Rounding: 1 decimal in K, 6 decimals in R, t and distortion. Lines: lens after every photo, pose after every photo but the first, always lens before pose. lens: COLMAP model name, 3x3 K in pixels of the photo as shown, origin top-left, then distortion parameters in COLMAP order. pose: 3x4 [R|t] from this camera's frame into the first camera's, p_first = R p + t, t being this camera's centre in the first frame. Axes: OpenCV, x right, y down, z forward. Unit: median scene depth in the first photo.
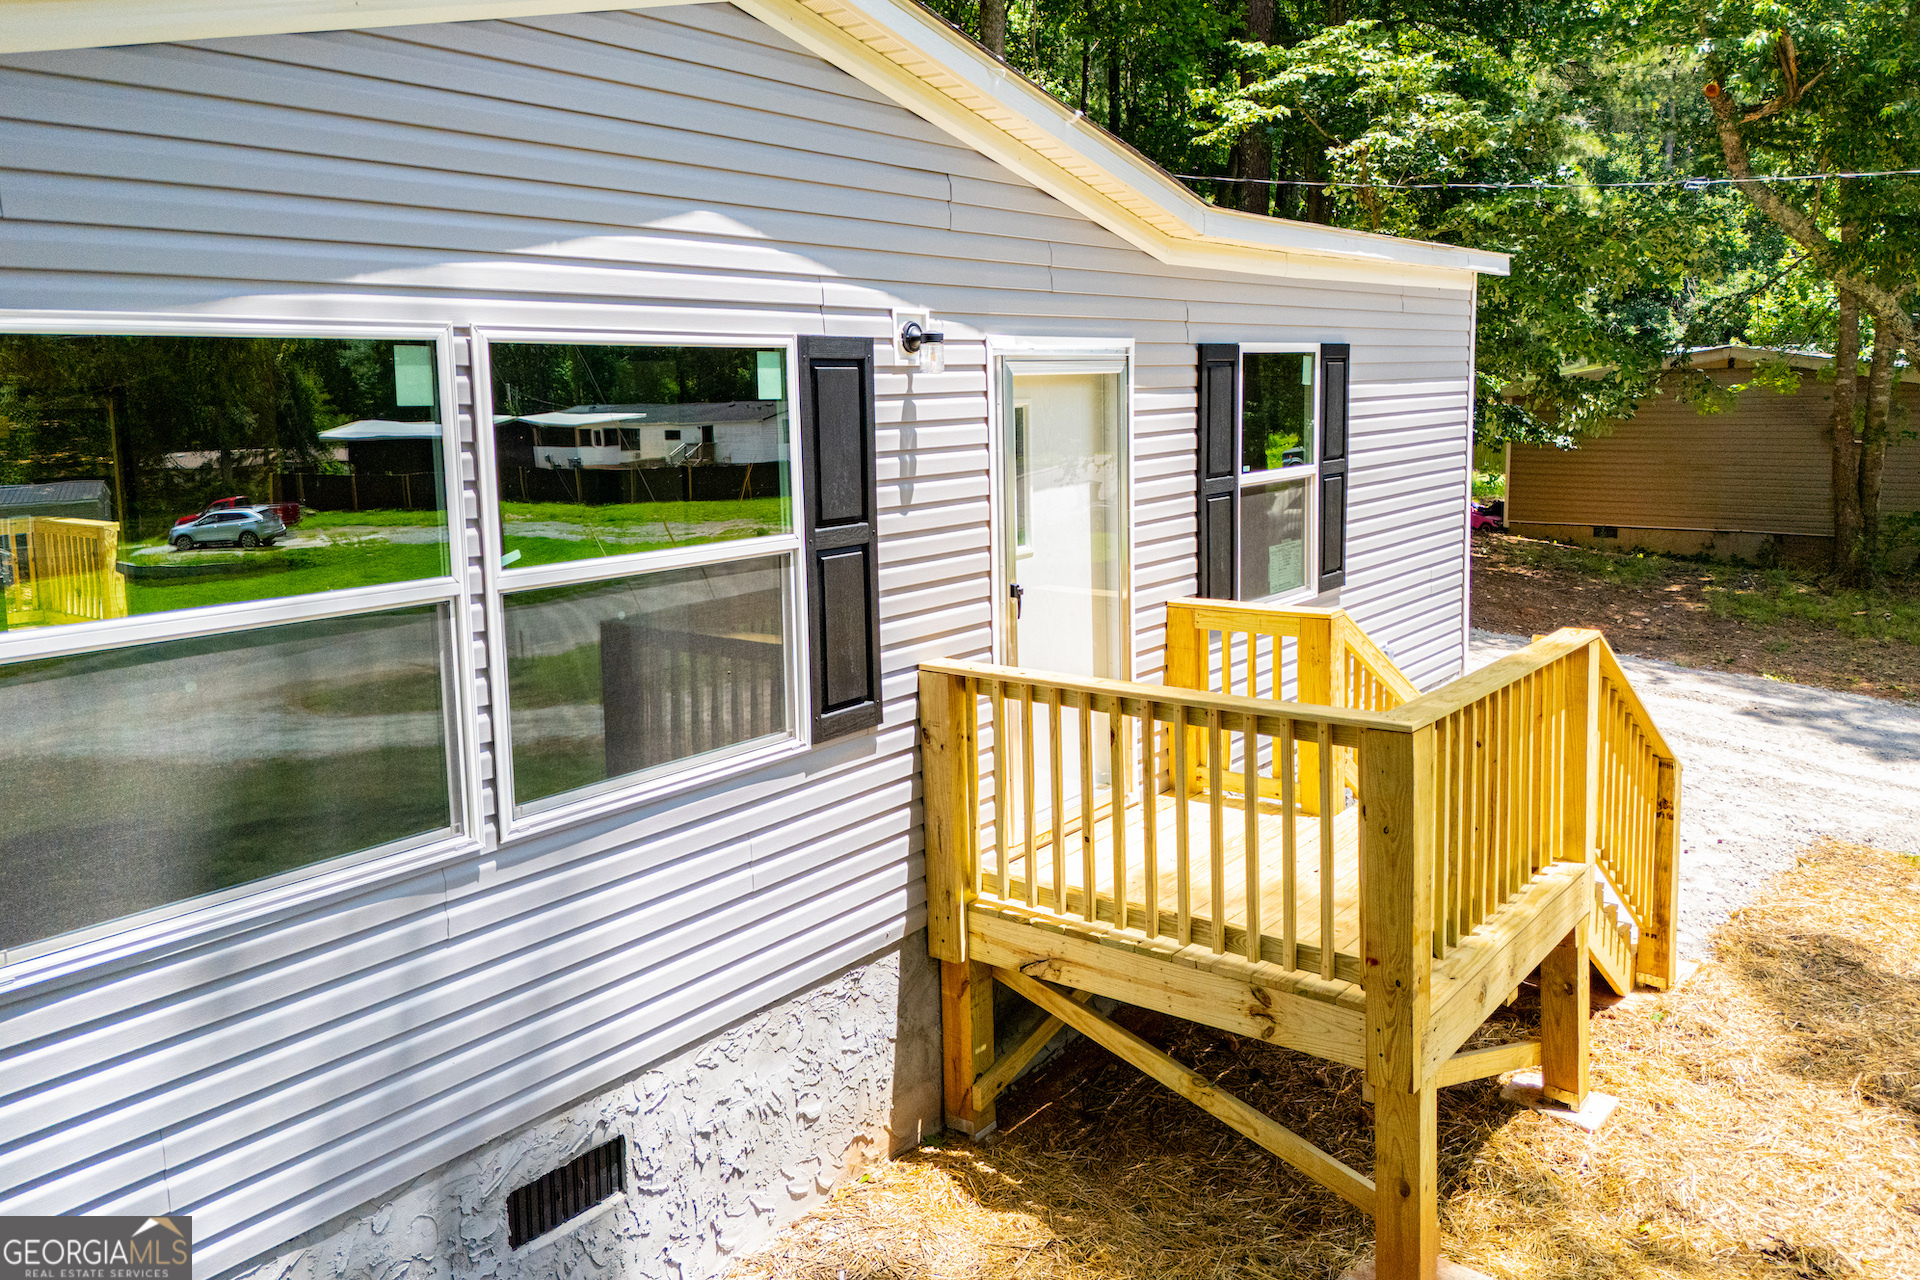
lens RADIAL K [[1442.0, 0, 960.1], [0, 1442.0, 560.6], [0, 0, 1]] dist [0.118532, -0.067511]
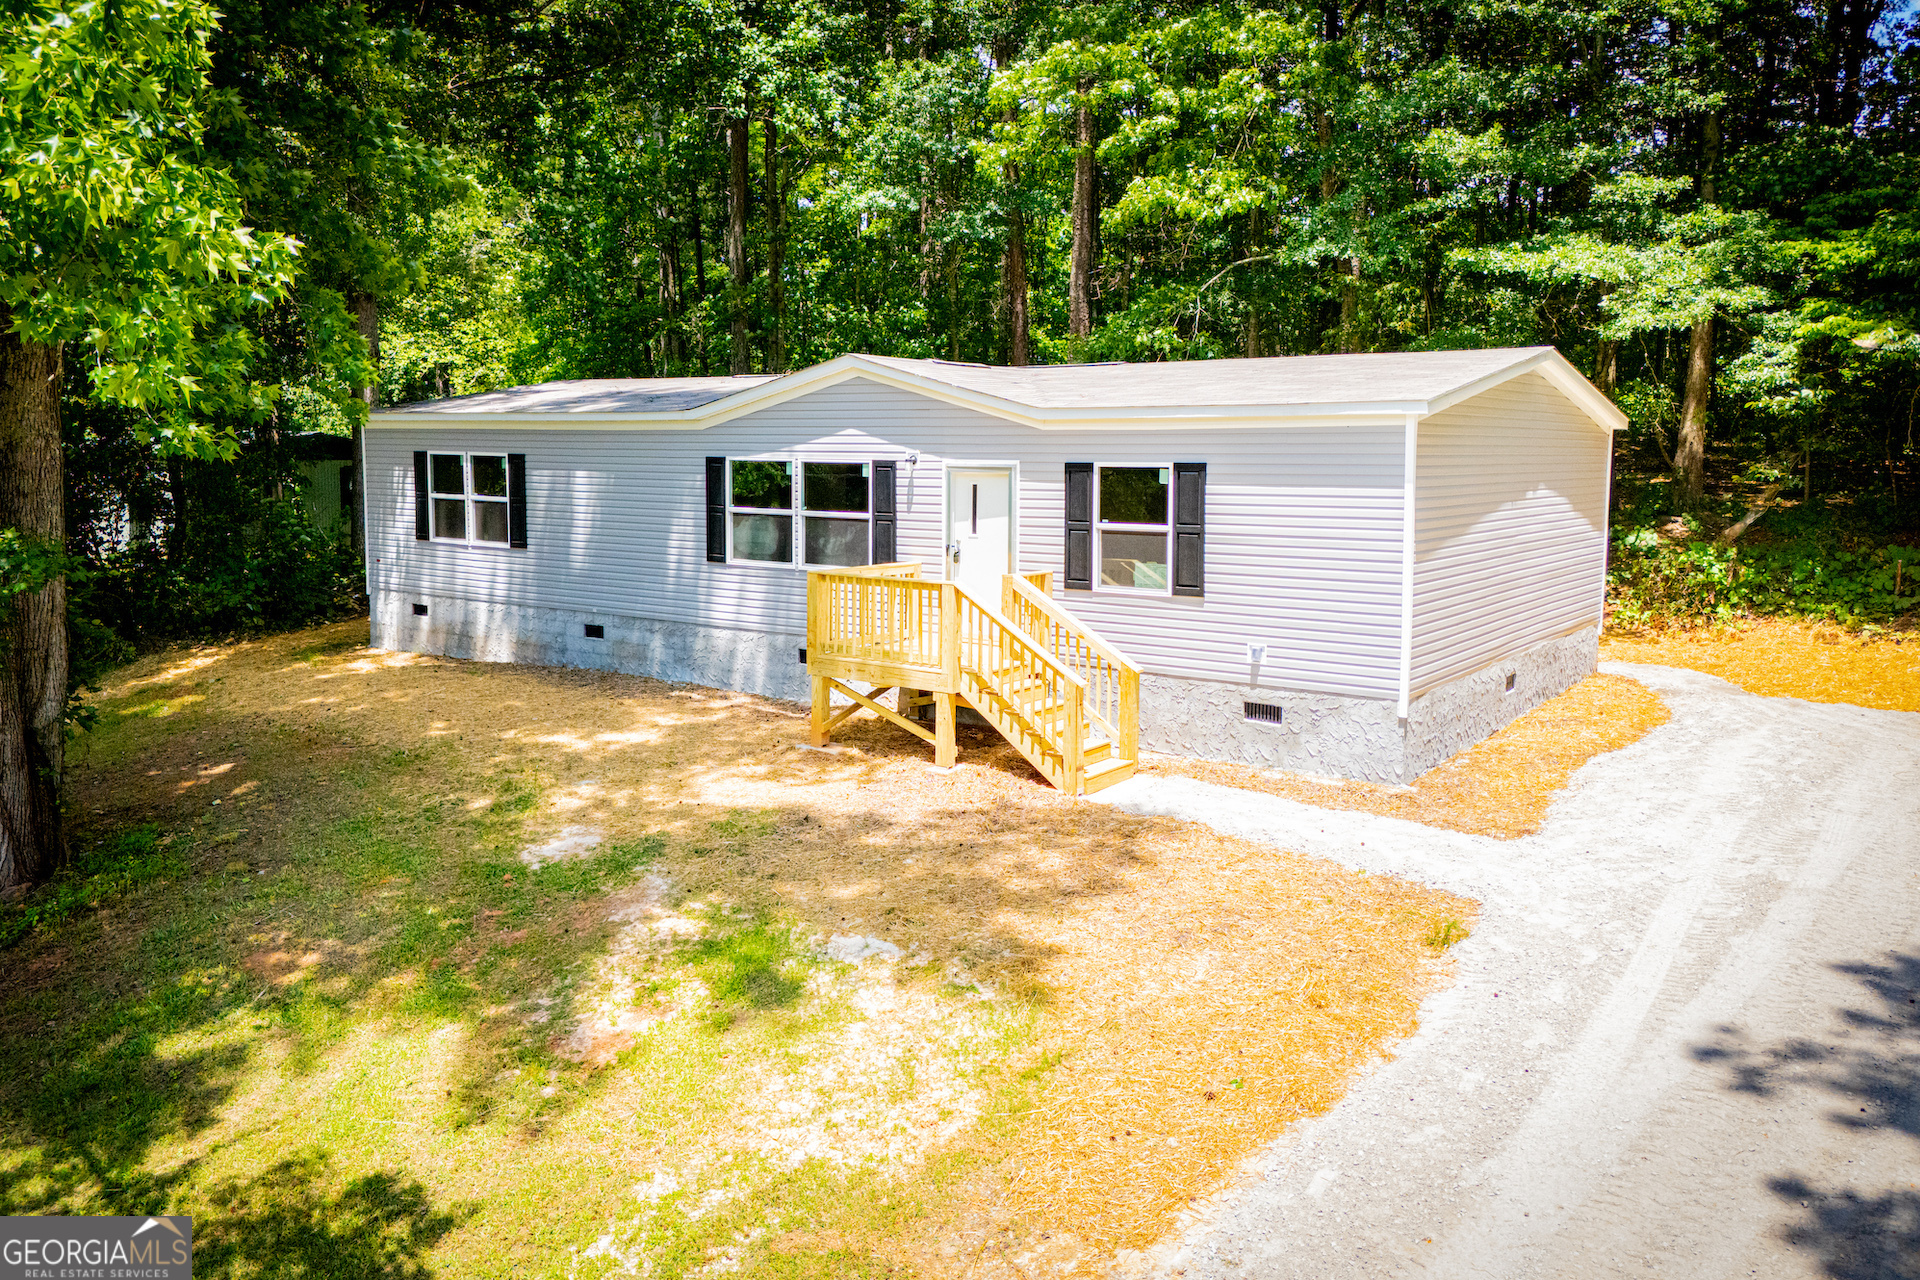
lens RADIAL K [[1411.2, 0, 962.9], [0, 1411.2, 550.4], [0, 0, 1]] dist [0.063586, -0.063292]
pose [[0.044449, 0.093044, -0.994669, 3.042706], [-0.127711, 0.988013, 0.086715, -0.234839], [0.990815, 0.123175, 0.055799, 0.930559]]
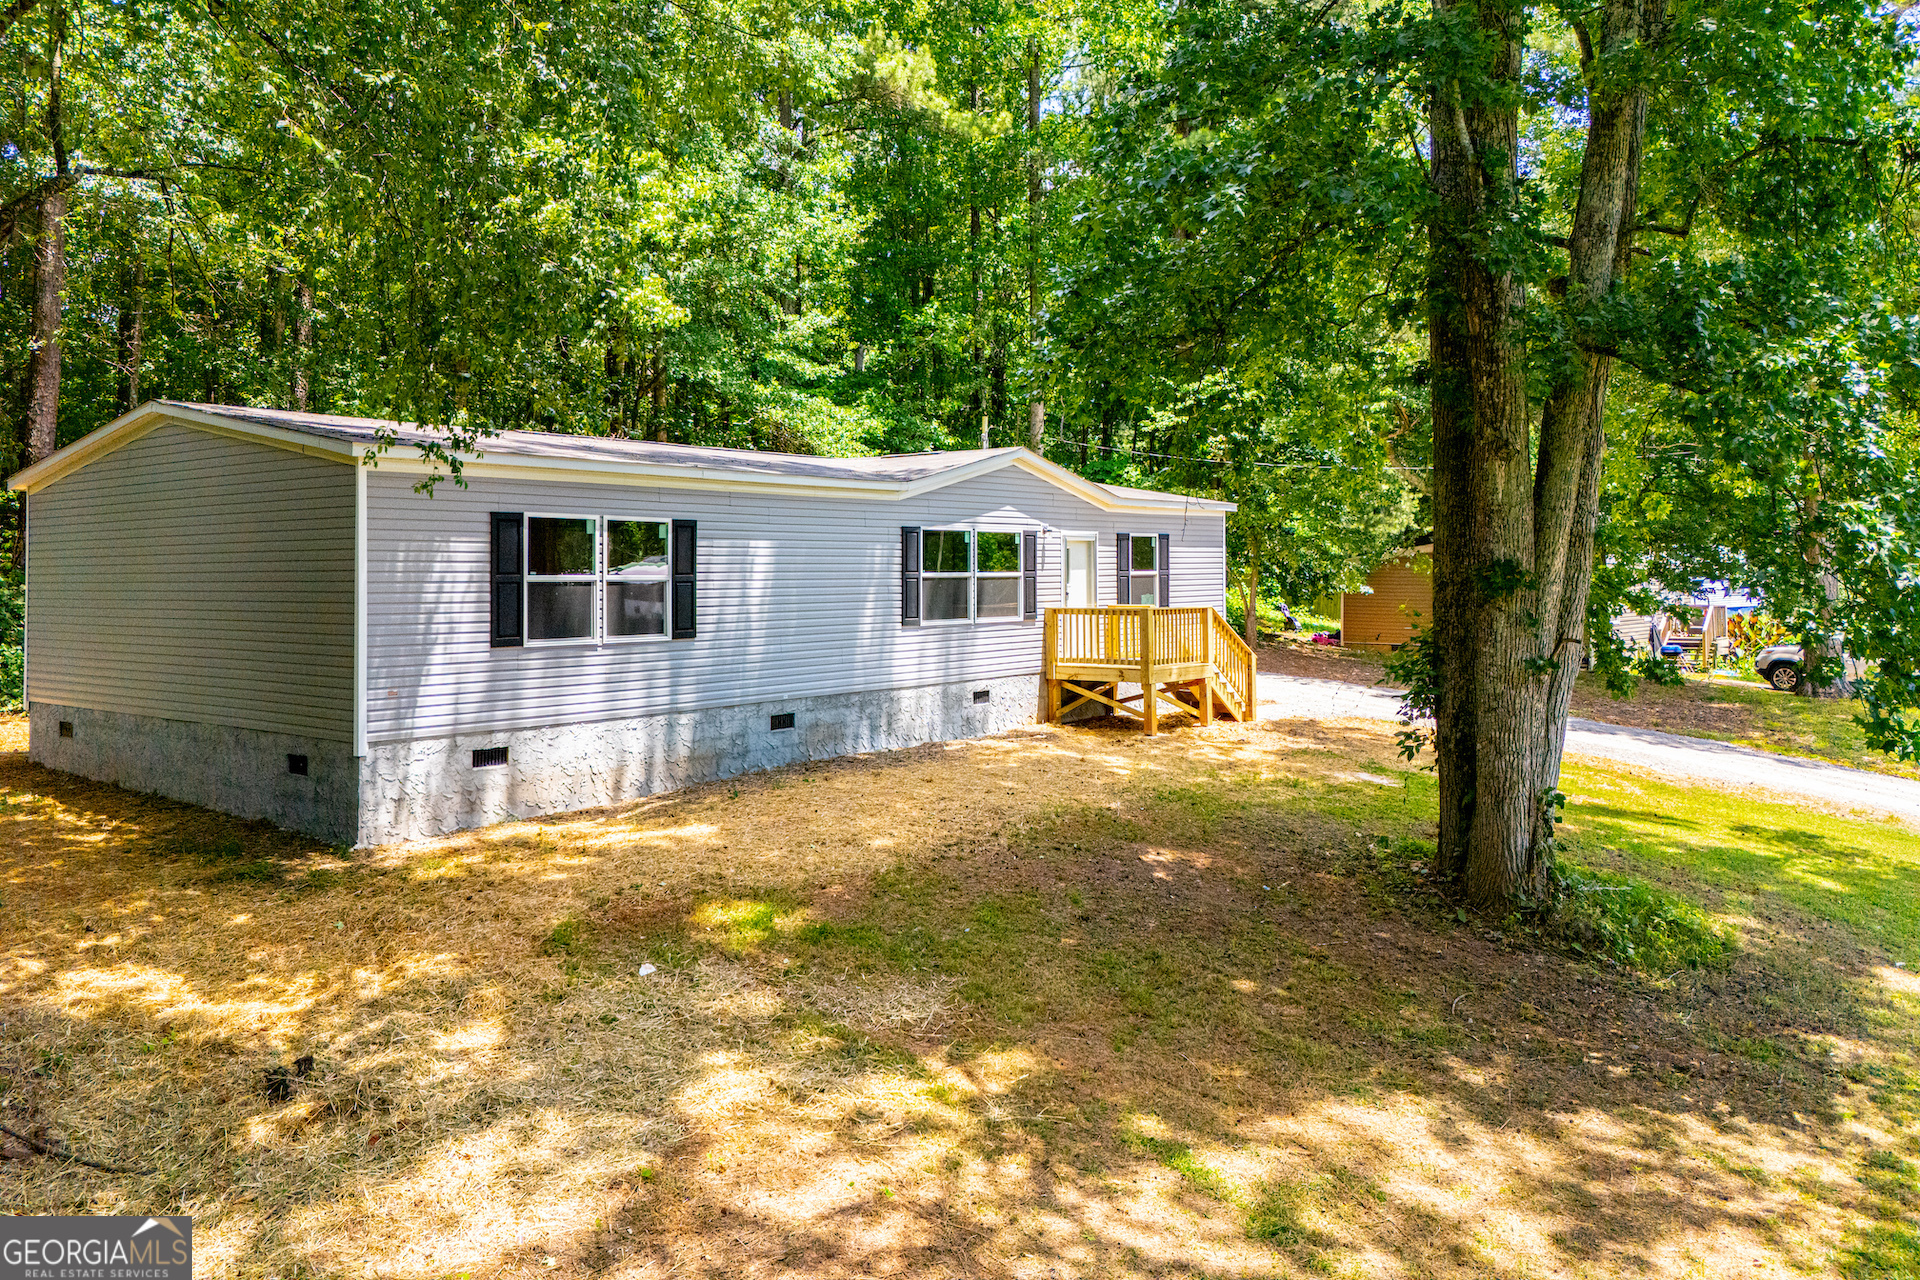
lens RADIAL K [[1411.2, 0, 962.9], [0, 1411.2, 550.4], [0, 0, 1]] dist [0.063586, -0.063292]
pose [[0.999833, 0.016766, -0.007279, -0.239380], [-0.017580, 0.991122, -0.131786, 0.452445], [0.005005, 0.131892, 0.991252, -3.090265]]
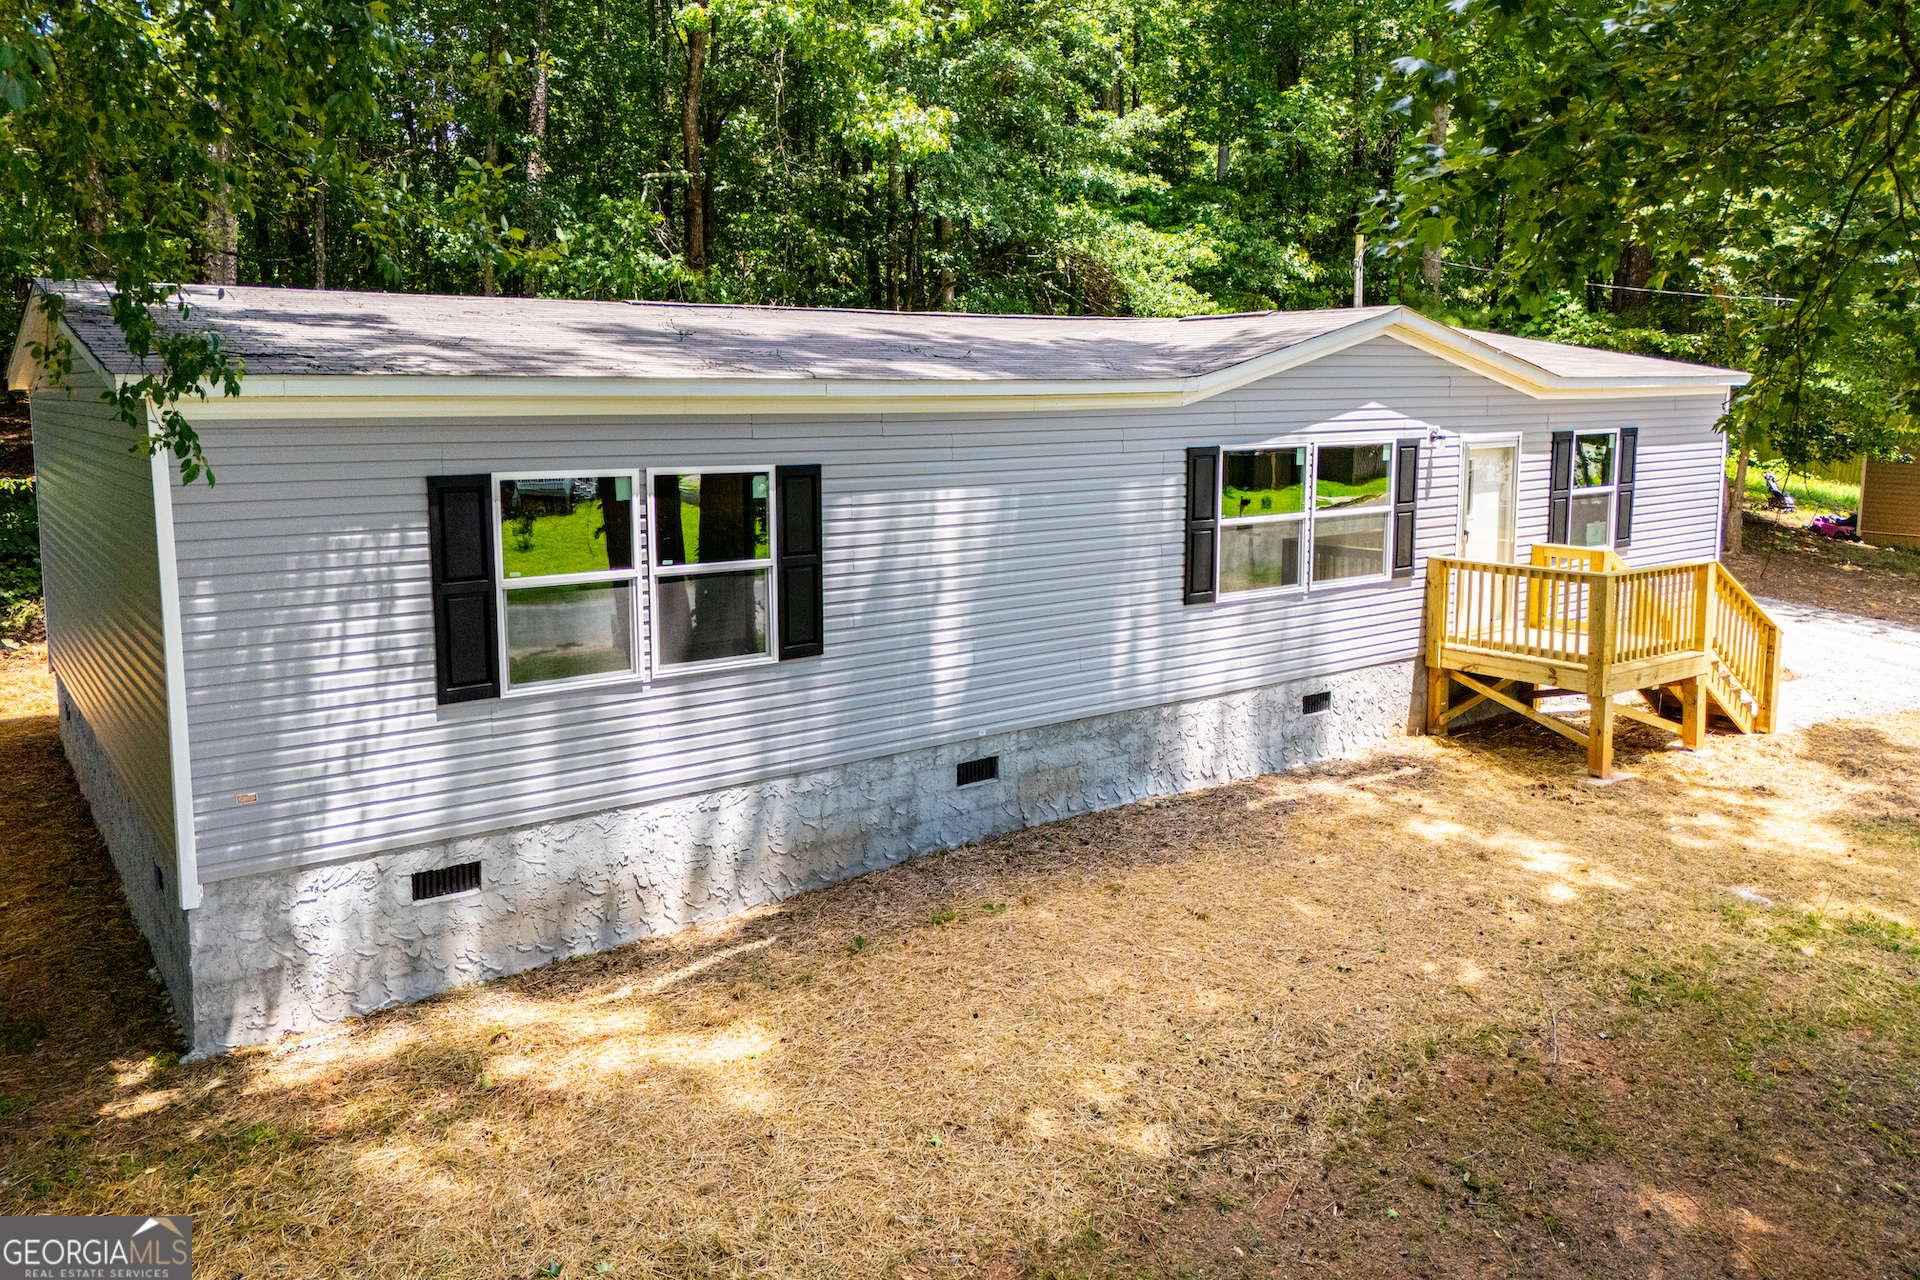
lens RADIAL K [[1411.2, 0, 962.9], [0, 1411.2, 550.4], [0, 0, 1]] dist [0.063586, -0.063292]
pose [[0.963530, 0.050945, -0.262704, -0.169565], [-0.050124, 0.998695, 0.009832, 0.078242], [0.262862, 0.003694, 0.964826, -1.796015]]
